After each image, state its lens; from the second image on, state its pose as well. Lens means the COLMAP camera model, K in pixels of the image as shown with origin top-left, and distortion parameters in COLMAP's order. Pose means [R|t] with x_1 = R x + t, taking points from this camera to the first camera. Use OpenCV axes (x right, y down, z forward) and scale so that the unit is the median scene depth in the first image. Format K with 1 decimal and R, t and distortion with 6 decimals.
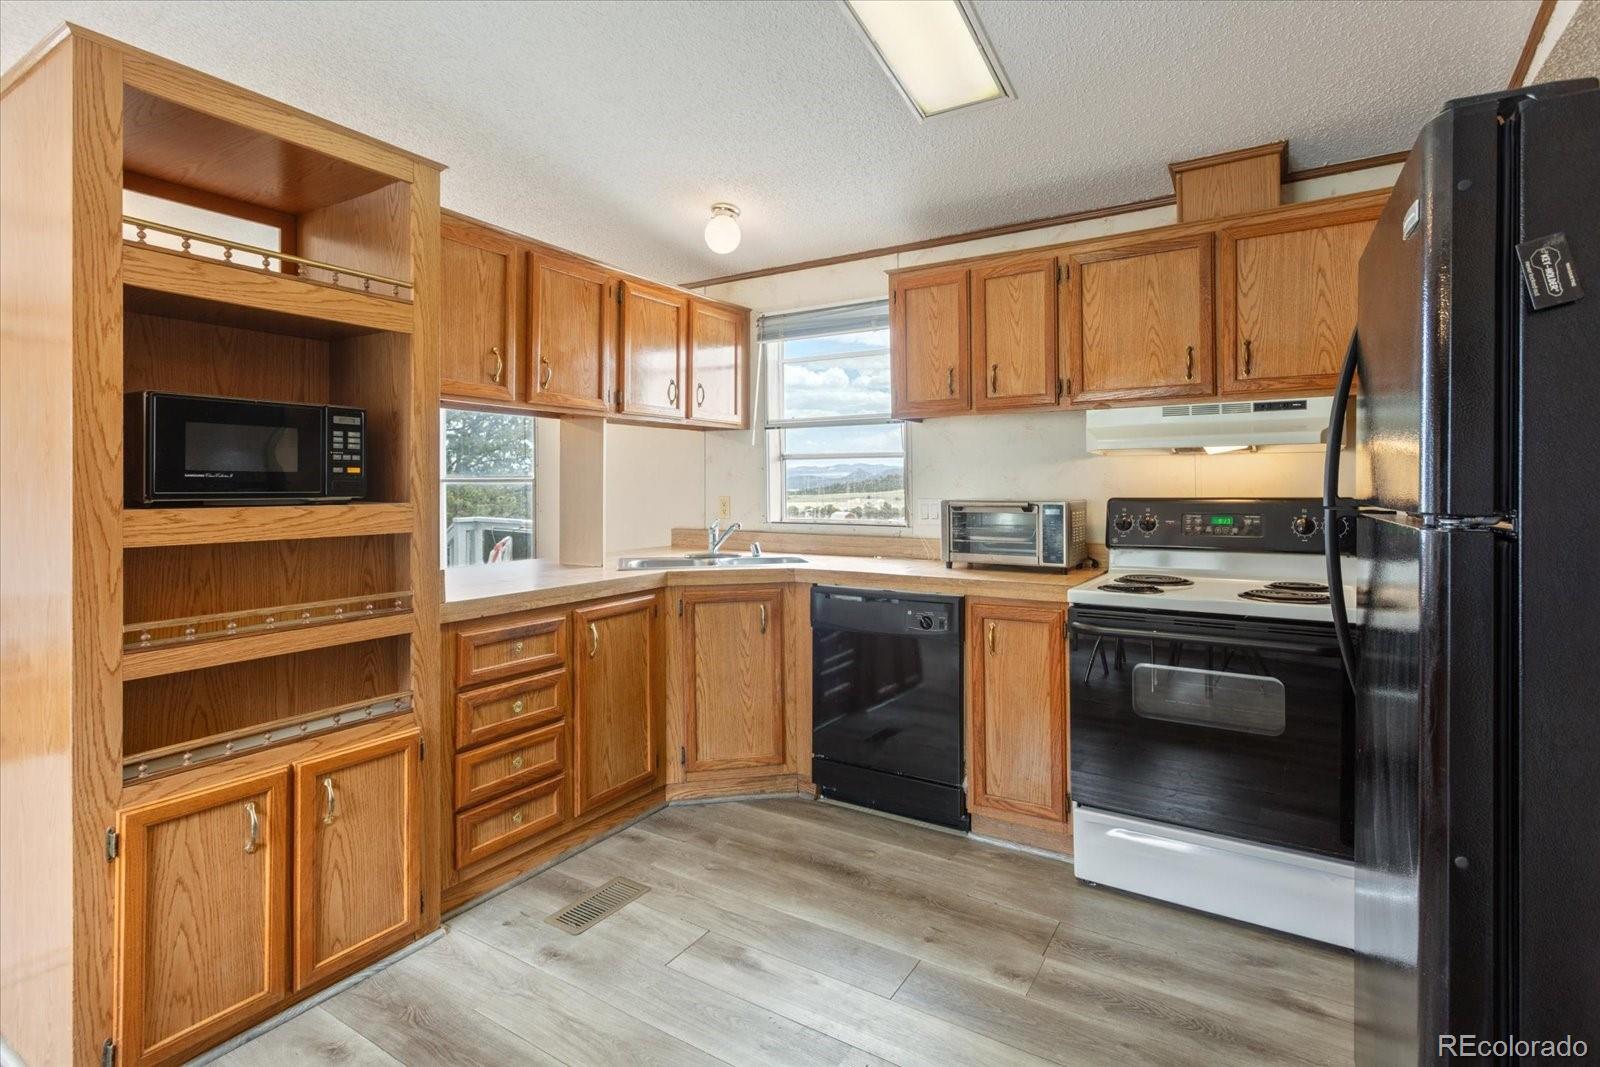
lens RADIAL K [[773.8, 0, 800.9], [0, 773.8, 484.1], [0, 0, 1]] dist [-0.002610, 0.000090]
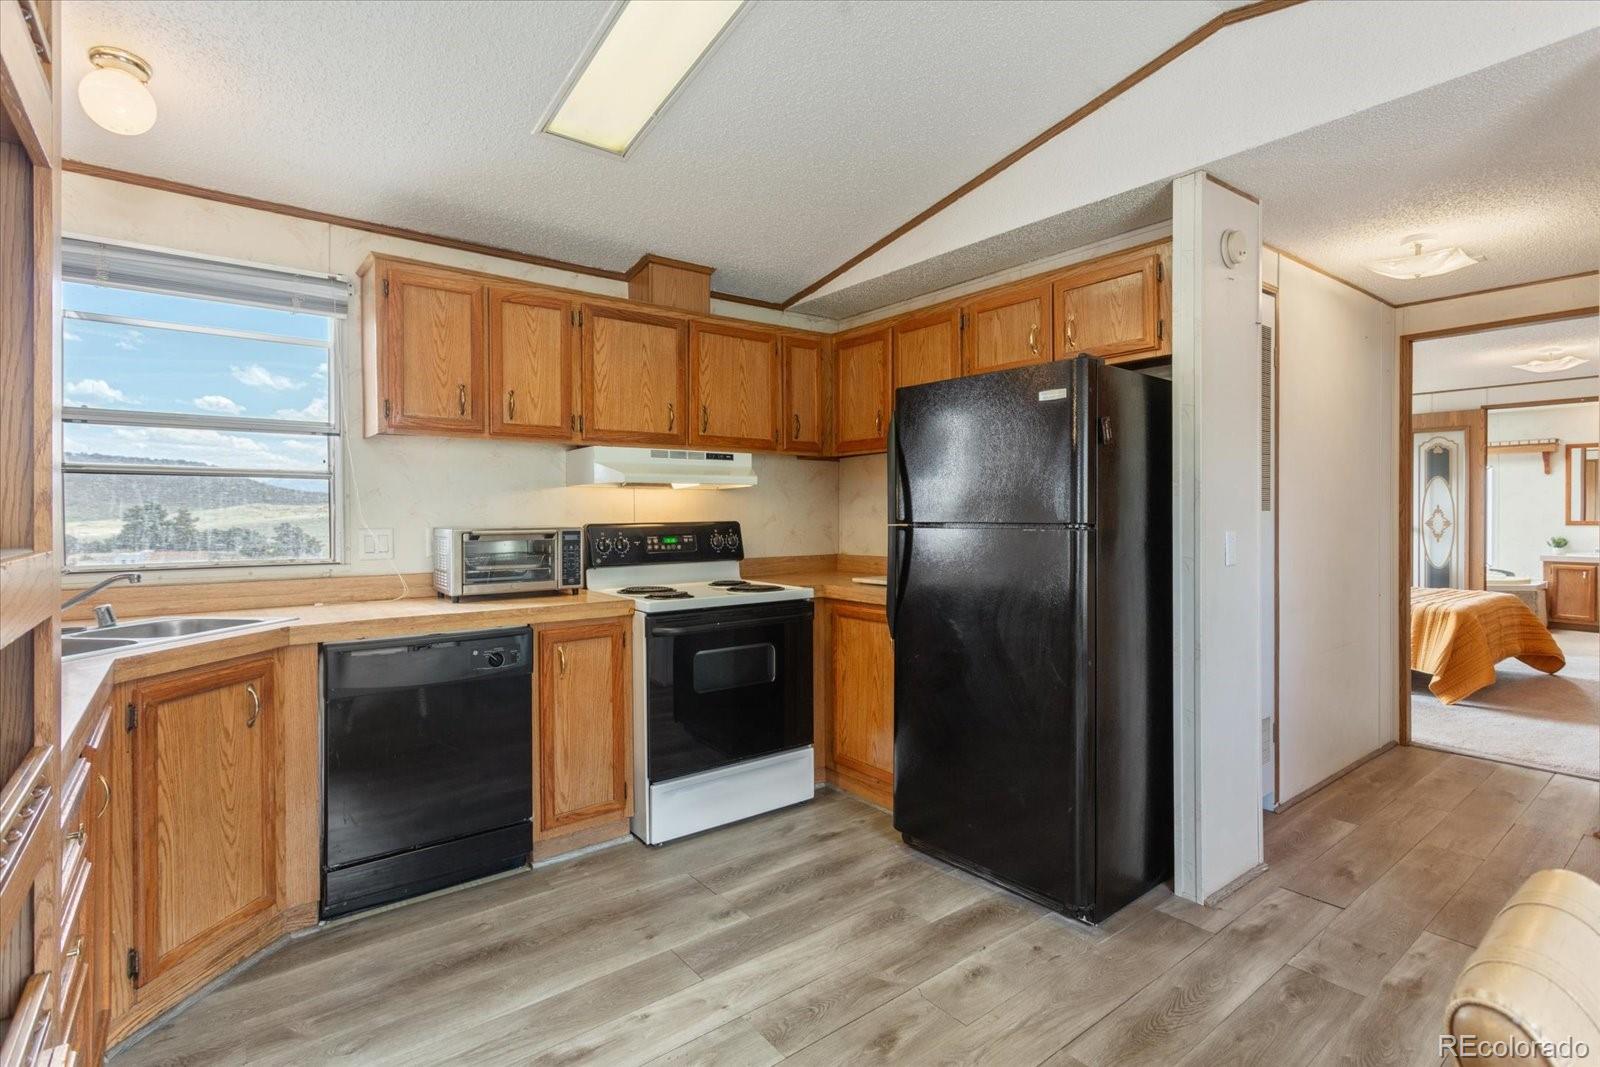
lens RADIAL K [[773.8, 0, 800.0], [0, 773.8, 517.2], [0, 0, 1]] dist [-0.002610, 0.000090]
pose [[0.336755, -0.003402, 0.941586, -0.599060], [0.000170, 0.999994, 0.003552, 0.004219], [-0.941592, -0.001037, 0.336754, 0.346666]]
